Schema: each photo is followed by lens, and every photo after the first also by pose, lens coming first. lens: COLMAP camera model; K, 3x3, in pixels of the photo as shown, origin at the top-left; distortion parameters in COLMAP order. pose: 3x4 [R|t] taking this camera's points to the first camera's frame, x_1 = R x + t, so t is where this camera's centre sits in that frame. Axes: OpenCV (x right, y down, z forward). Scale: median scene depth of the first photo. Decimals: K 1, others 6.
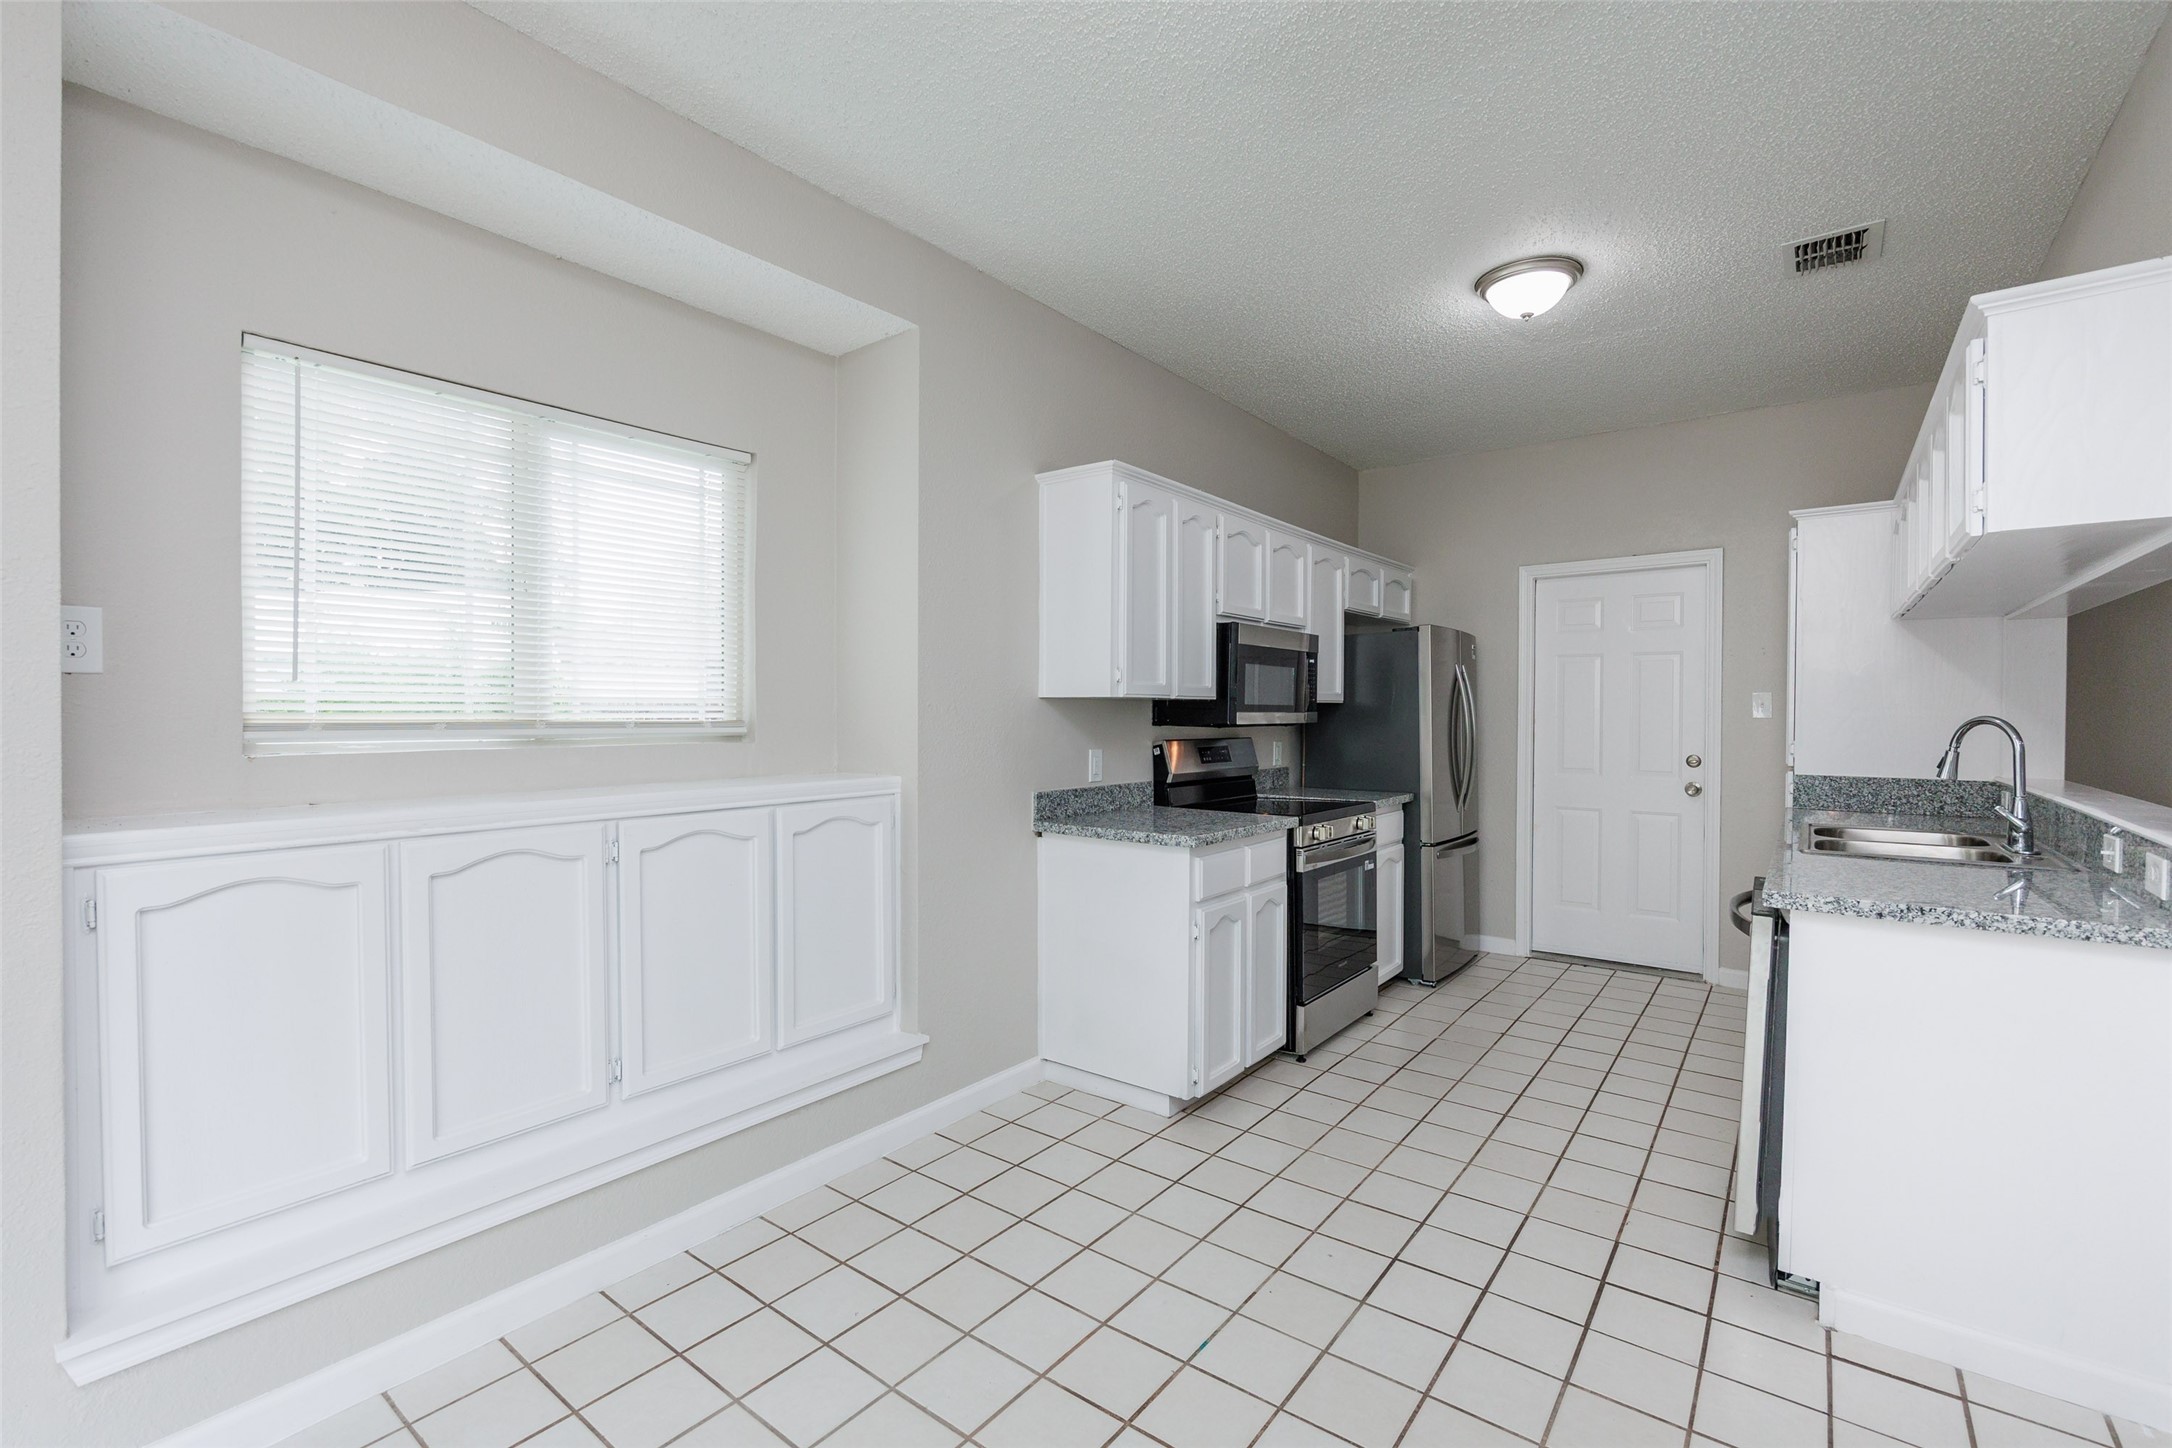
lens RADIAL K [[942.8, 0, 1109.2], [0, 942.8, 721.6], [0, 0, 1]] dist [-0.016331, 0.001196]
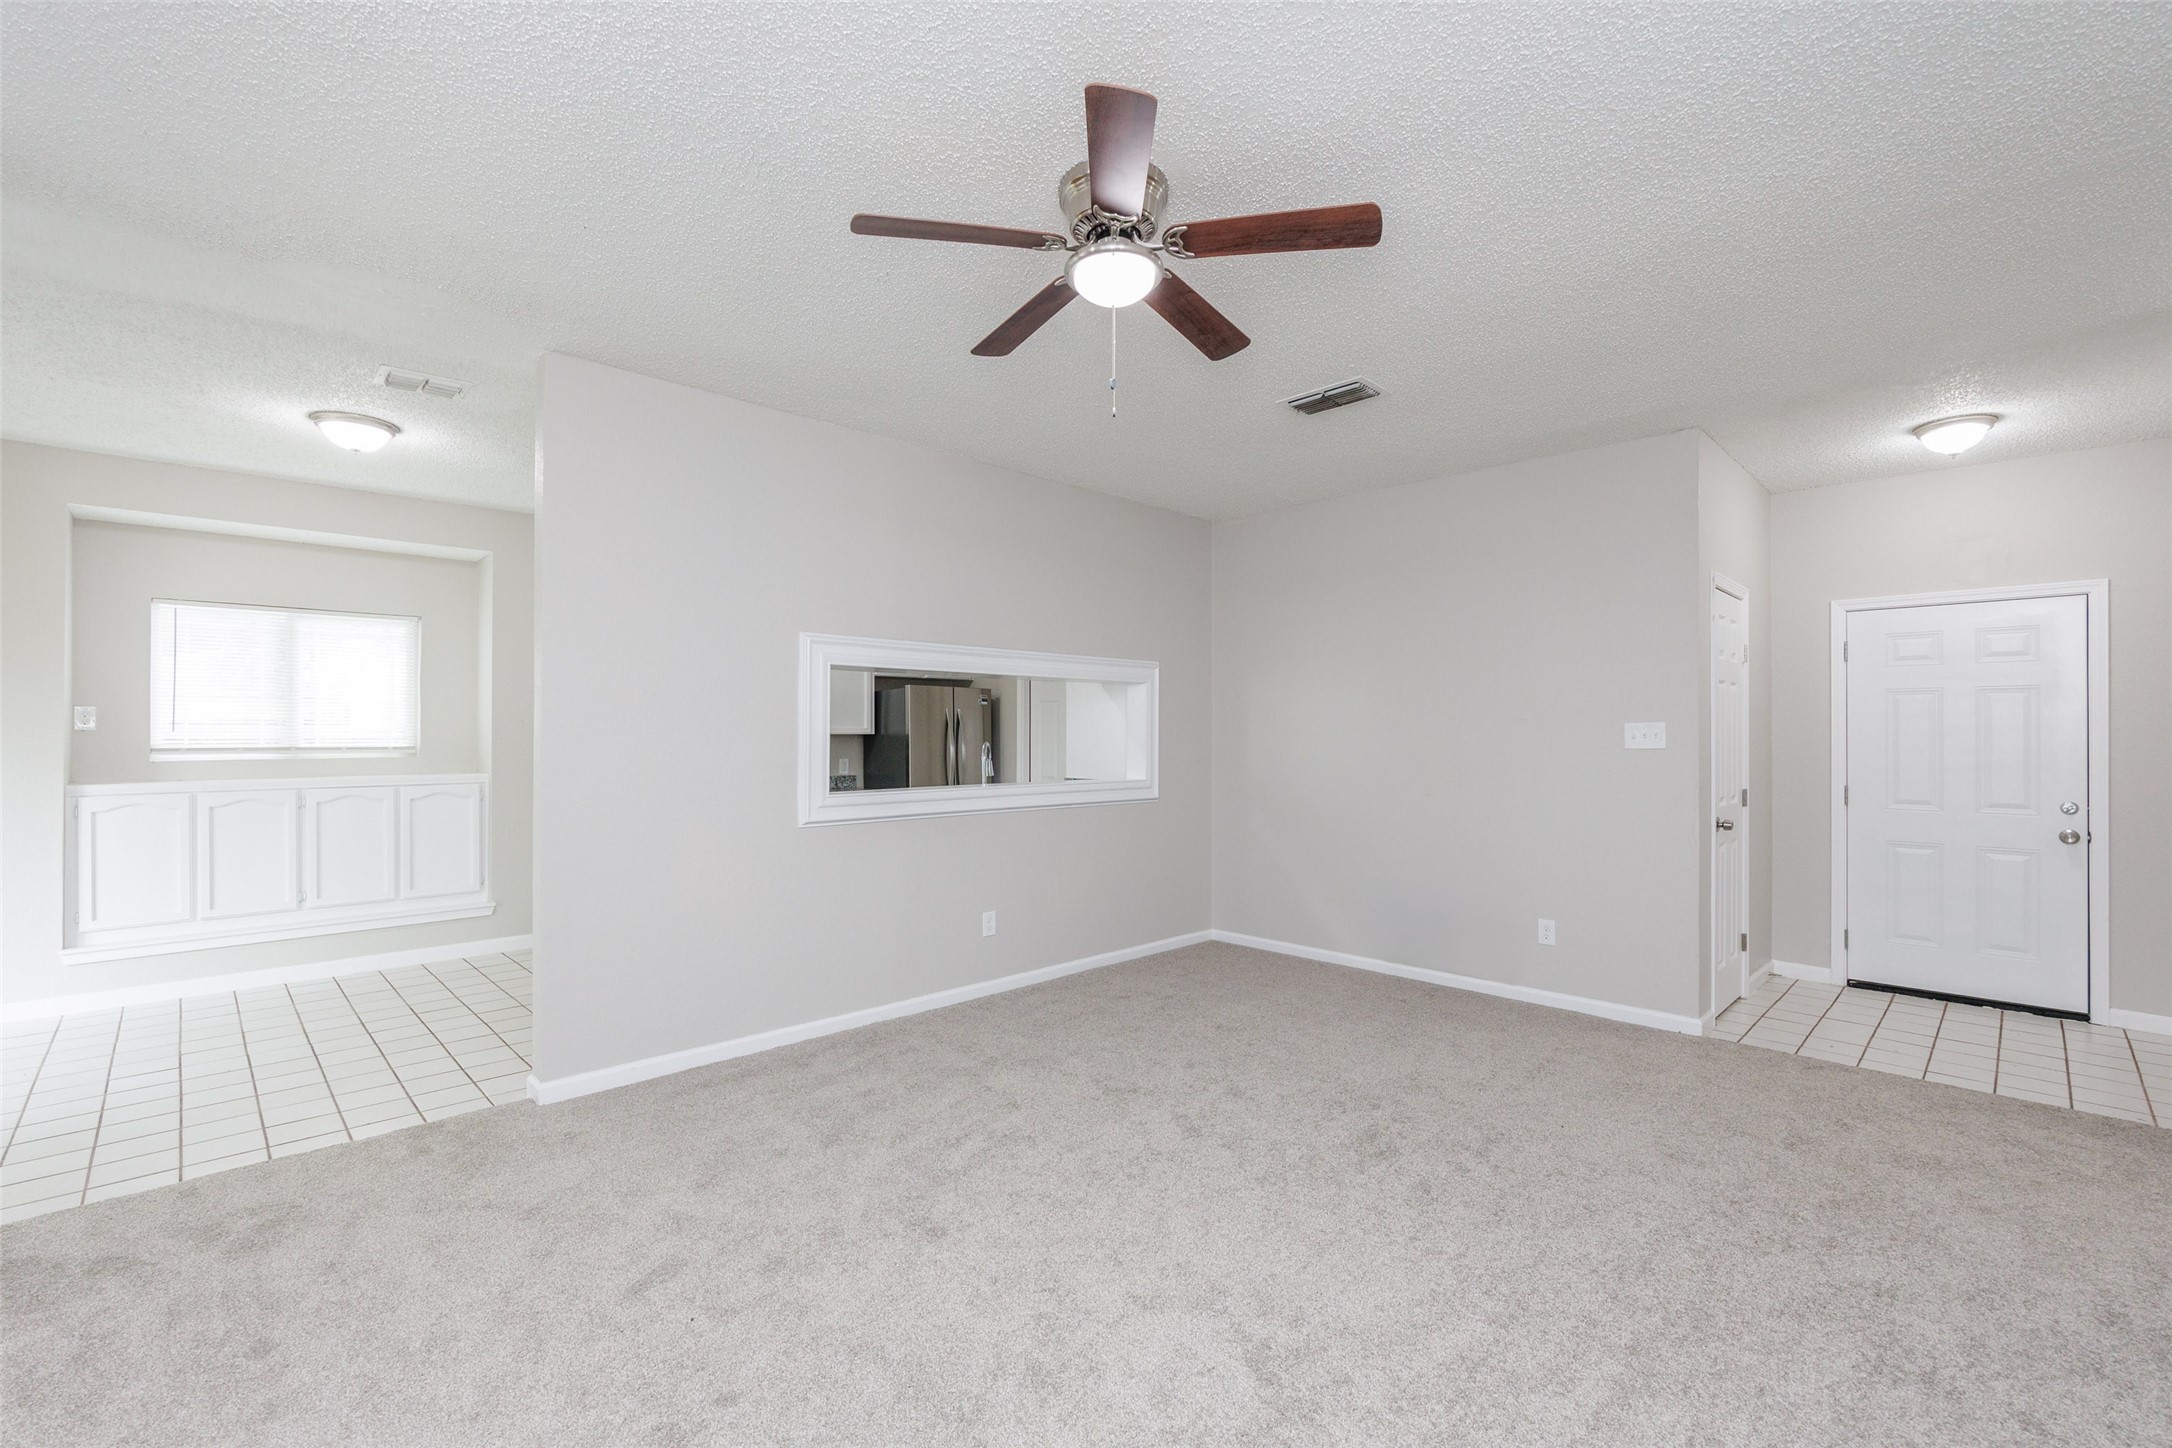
lens RADIAL K [[942.8, 0, 1129.3], [0, 942.8, 729.8], [0, 0, 1]] dist [-0.016331, 0.001196]
pose [[0.992659, -0.004566, -0.120861, 0.988083], [0.002569, 0.999858, -0.016673, -0.000159], [0.120920, 0.016240, 0.992529, -0.584024]]
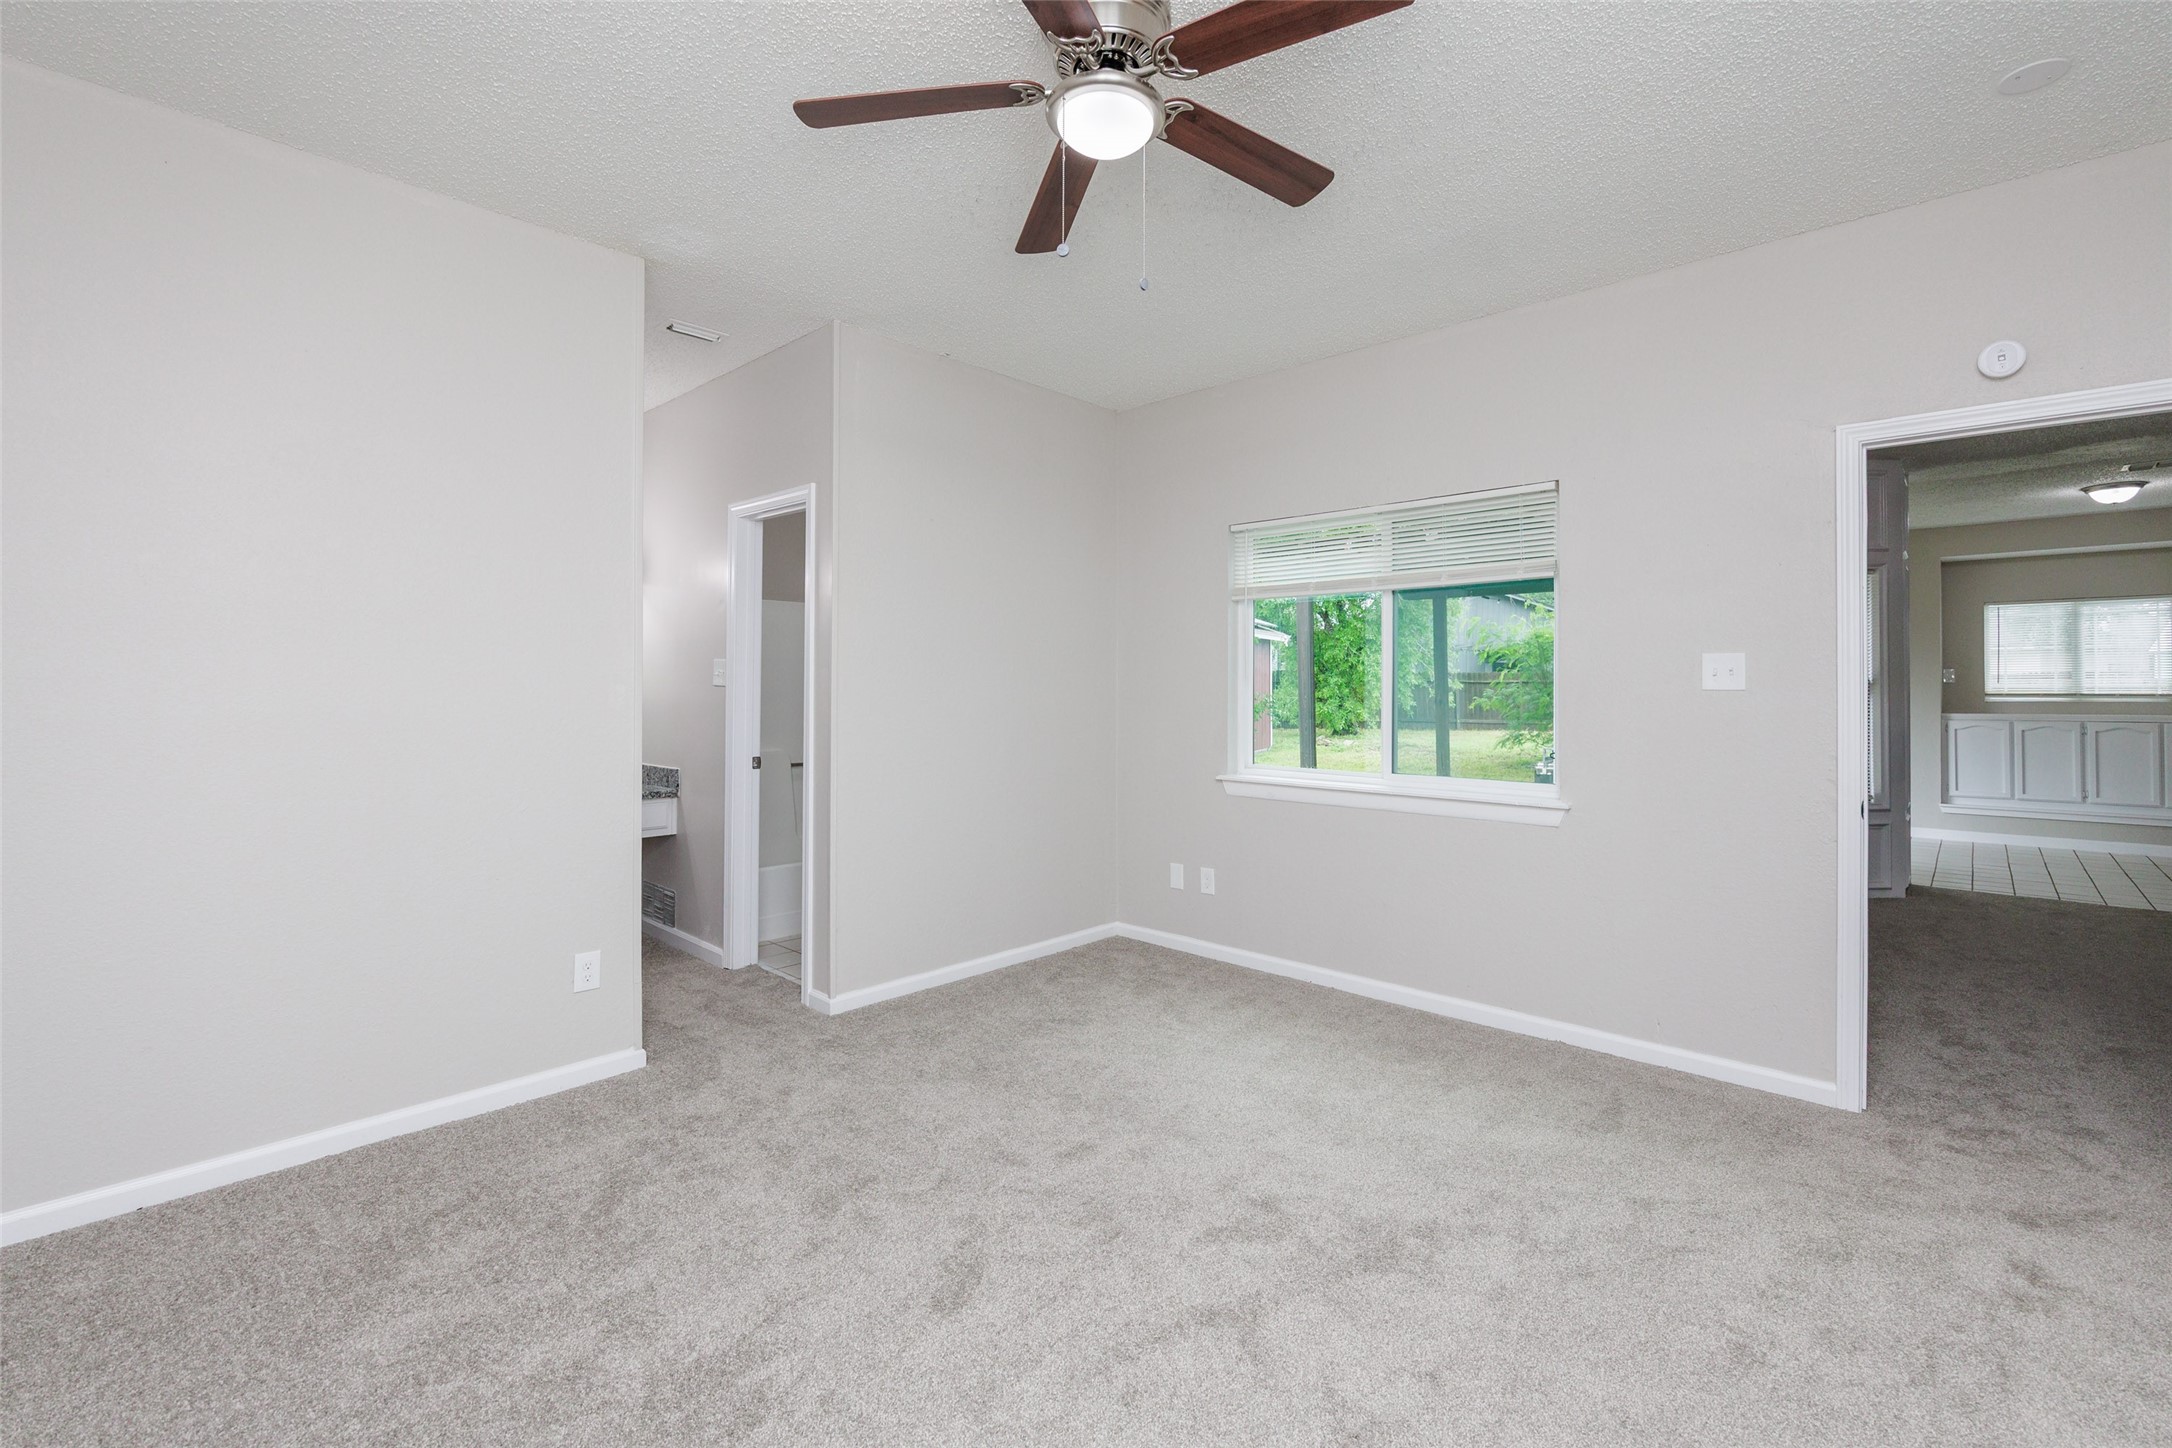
lens RADIAL K [[937.3, 0, 1122.0], [0, 937.3, 685.9], [0, 0, 1]] dist [-0.007359, -0.000408]
pose [[-0.088245, -0.003561, -0.996092, 1.751283], [-0.005093, 0.999982, -0.003124, 0.000181], [0.996086, 0.004797, -0.088262, -1.225625]]
